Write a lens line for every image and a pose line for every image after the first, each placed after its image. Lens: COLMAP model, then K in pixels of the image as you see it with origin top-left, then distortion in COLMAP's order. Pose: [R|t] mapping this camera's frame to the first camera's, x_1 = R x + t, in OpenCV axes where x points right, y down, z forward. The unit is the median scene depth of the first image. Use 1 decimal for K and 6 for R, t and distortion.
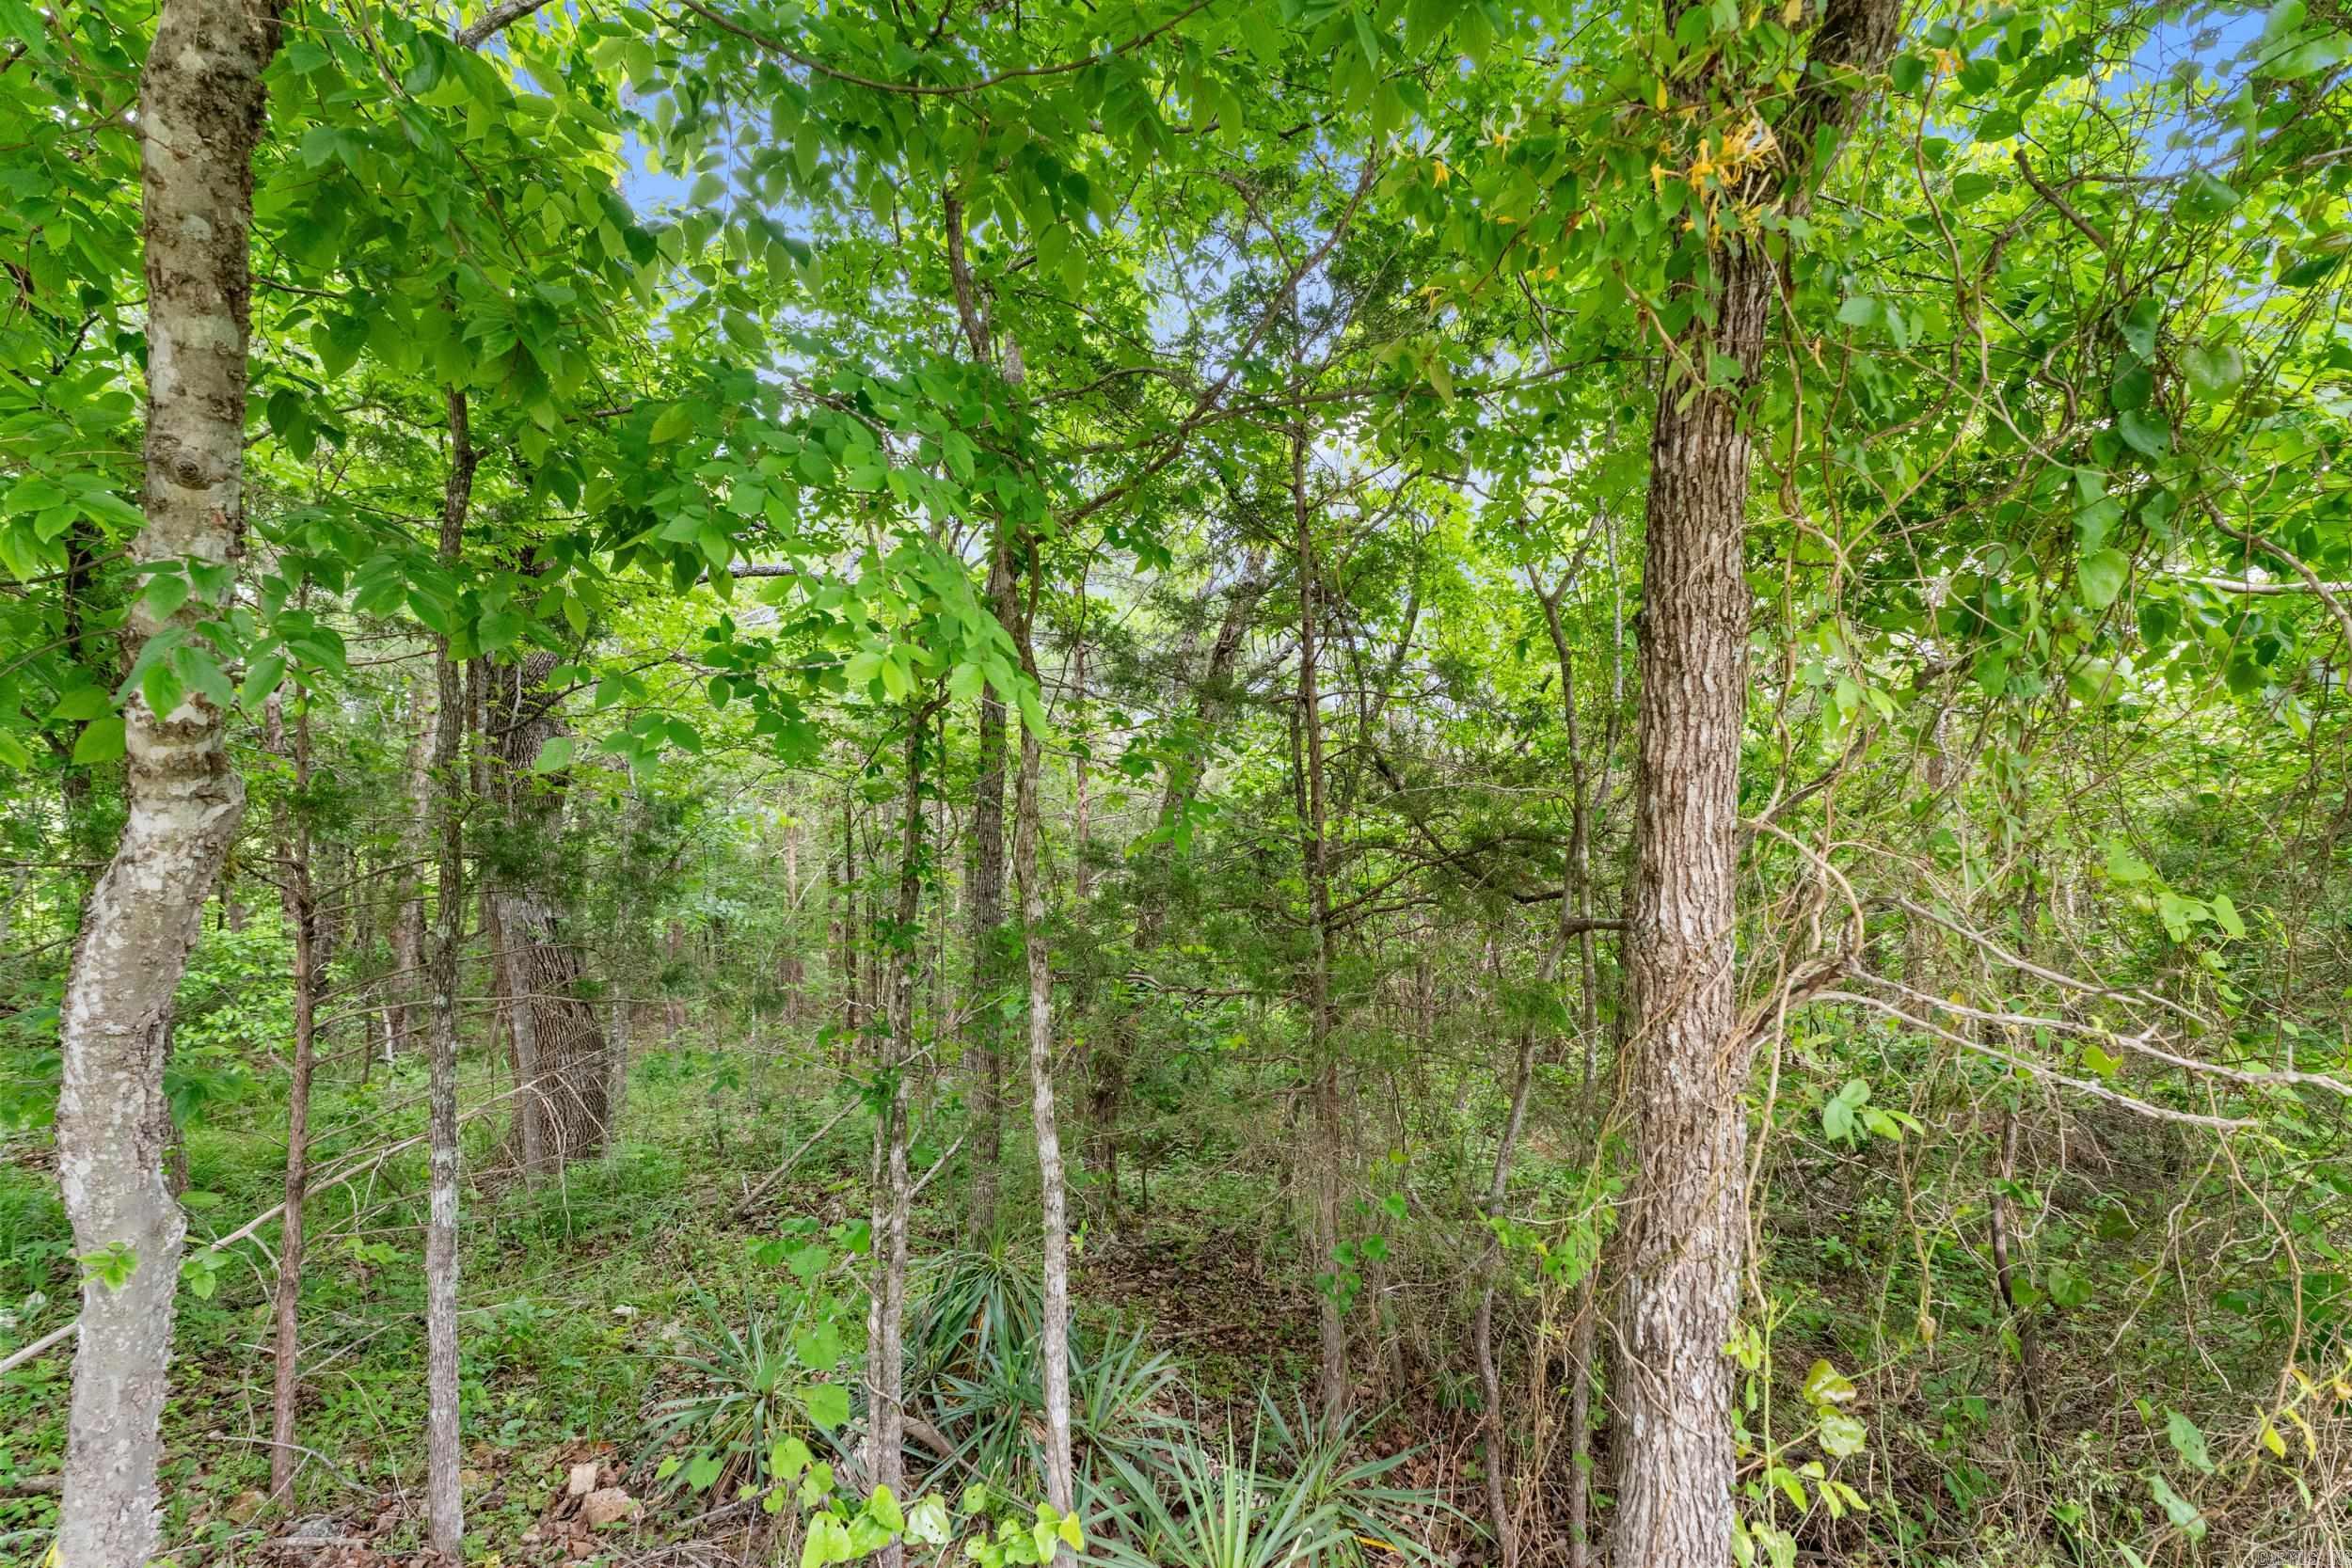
lens RADIAL K [[1008.4, 0, 1175.0], [0, 1008.4, 781.7], [0, 0, 1]] dist [-0.001441, -0.000262]
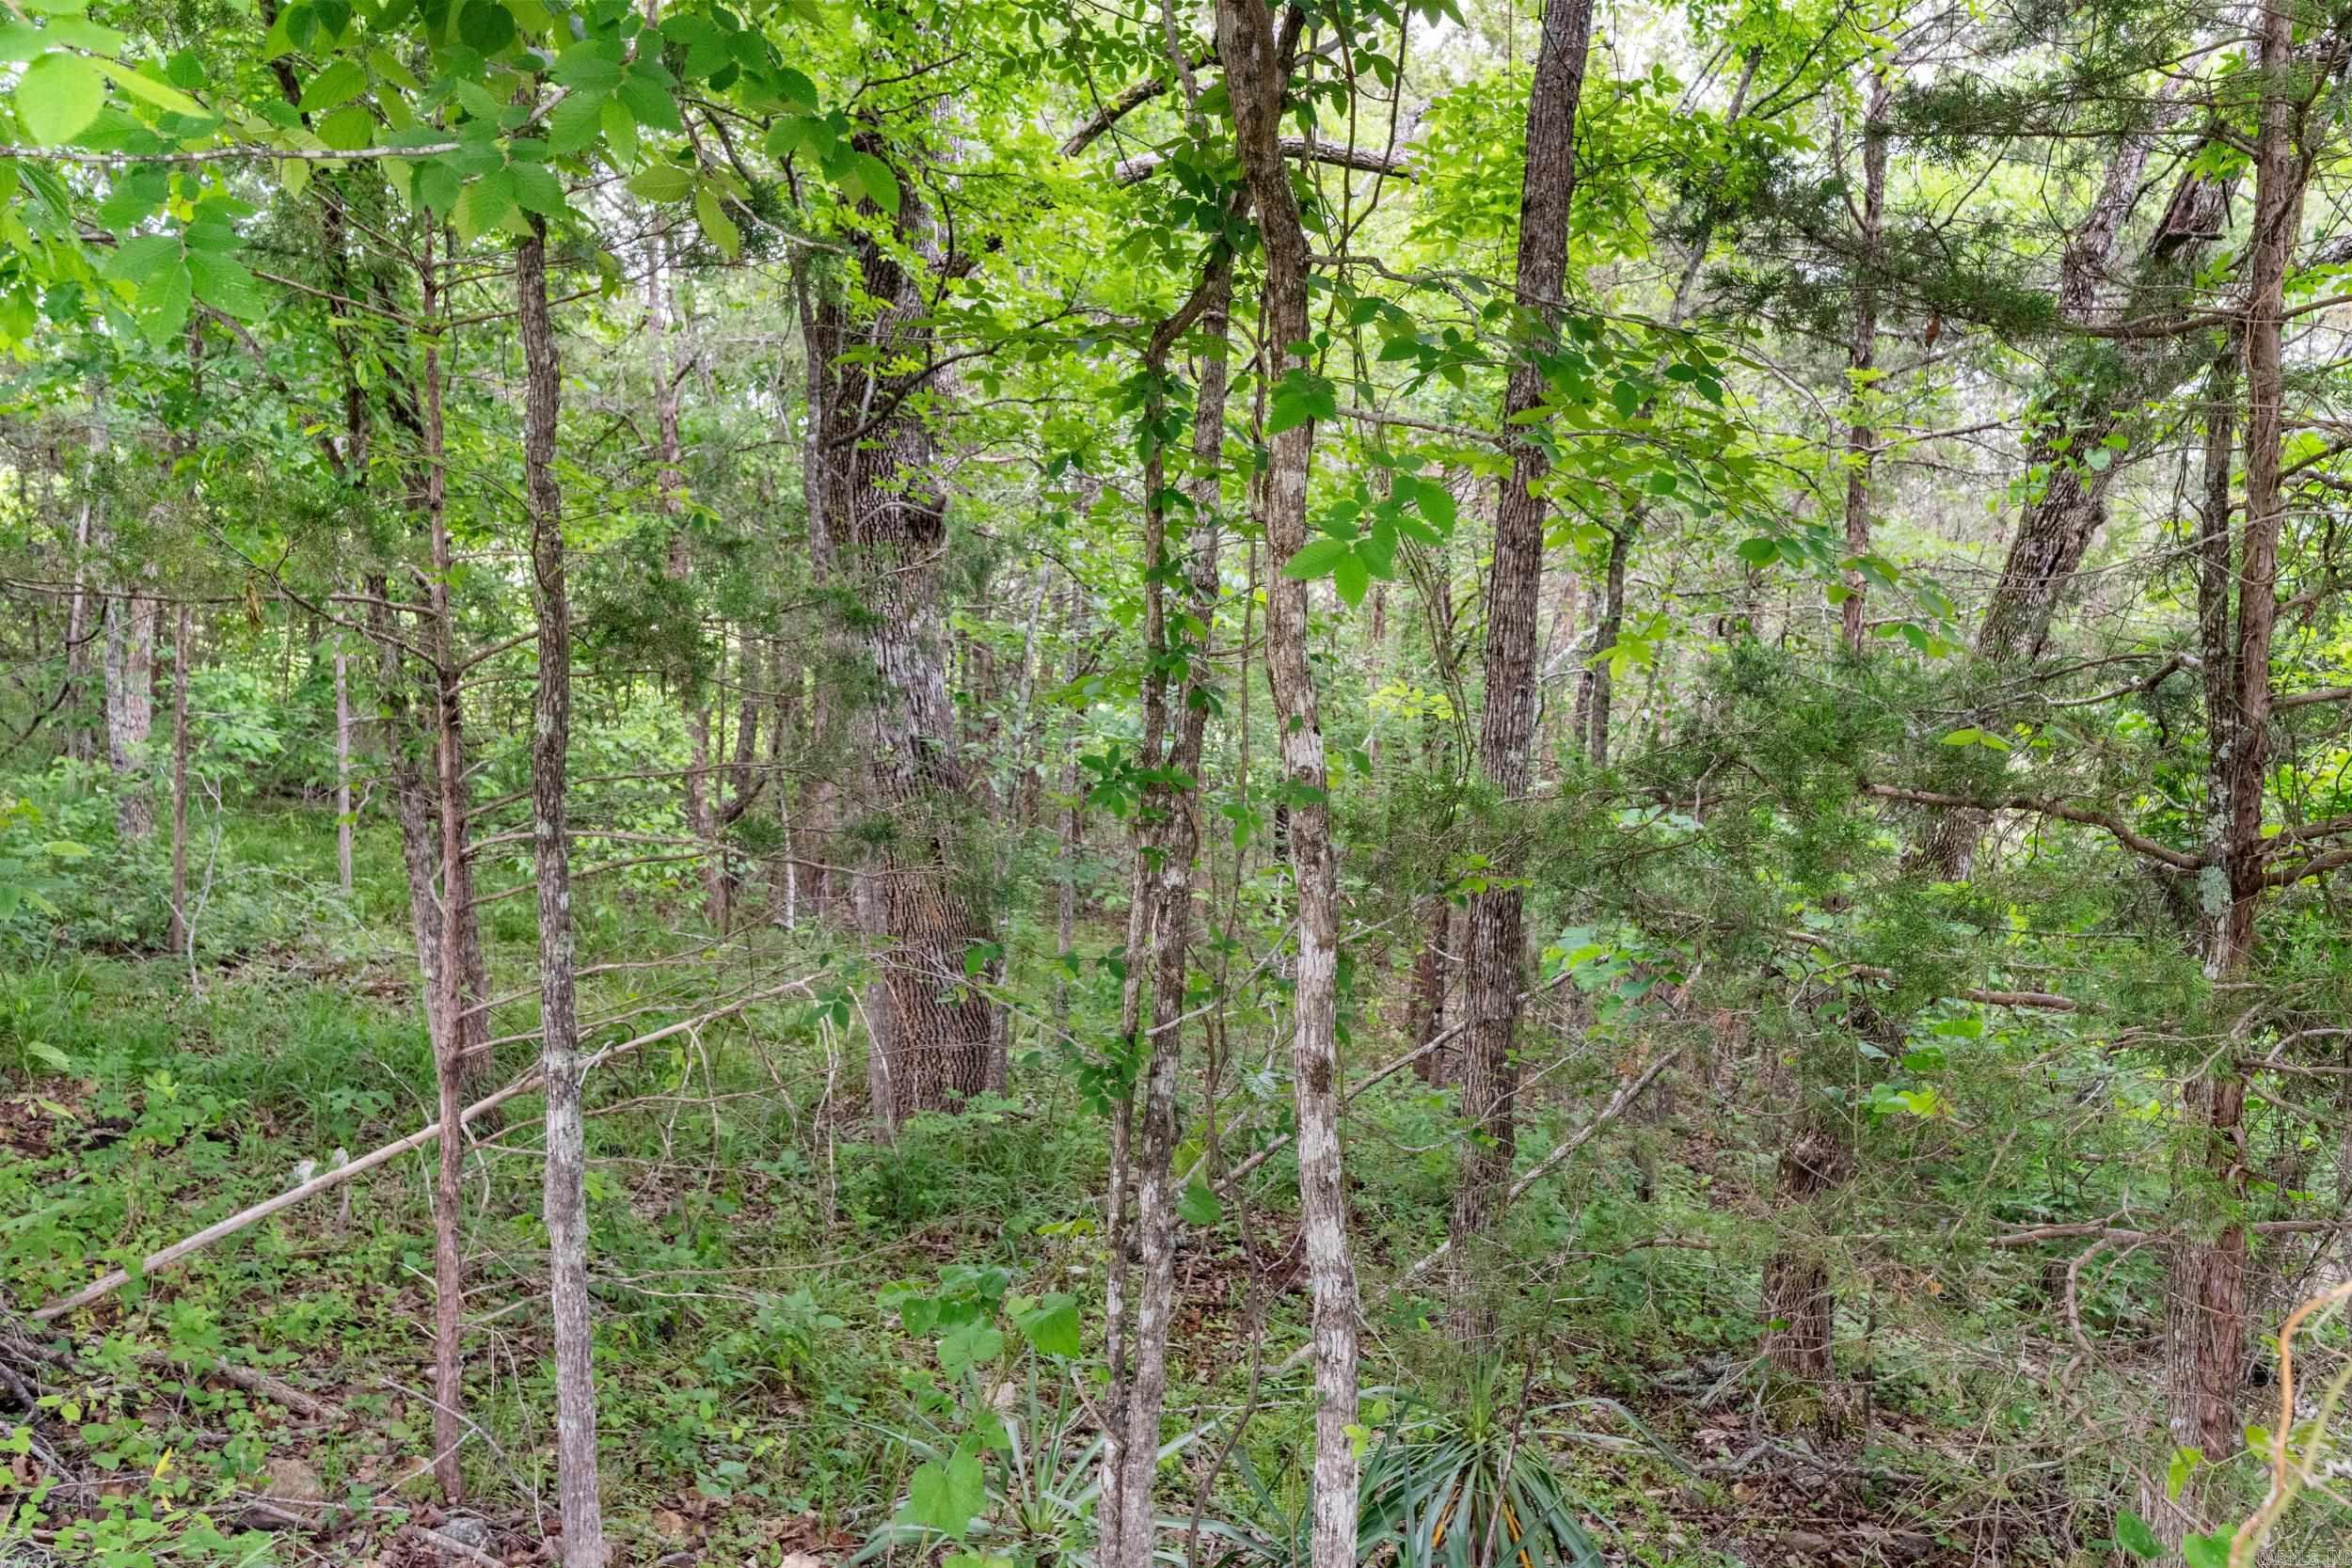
lens RADIAL K [[1790.6, 0, 1176.3], [0, 1790.6, 784.4], [0, 0, 1]] dist [-0.004139, 0.000210]
pose [[0.859151, 0.083545, -0.504856, 0.202160], [-0.020960, 0.991500, 0.128408, 0.030207], [0.511292, -0.099740, 0.853600, 0.215316]]
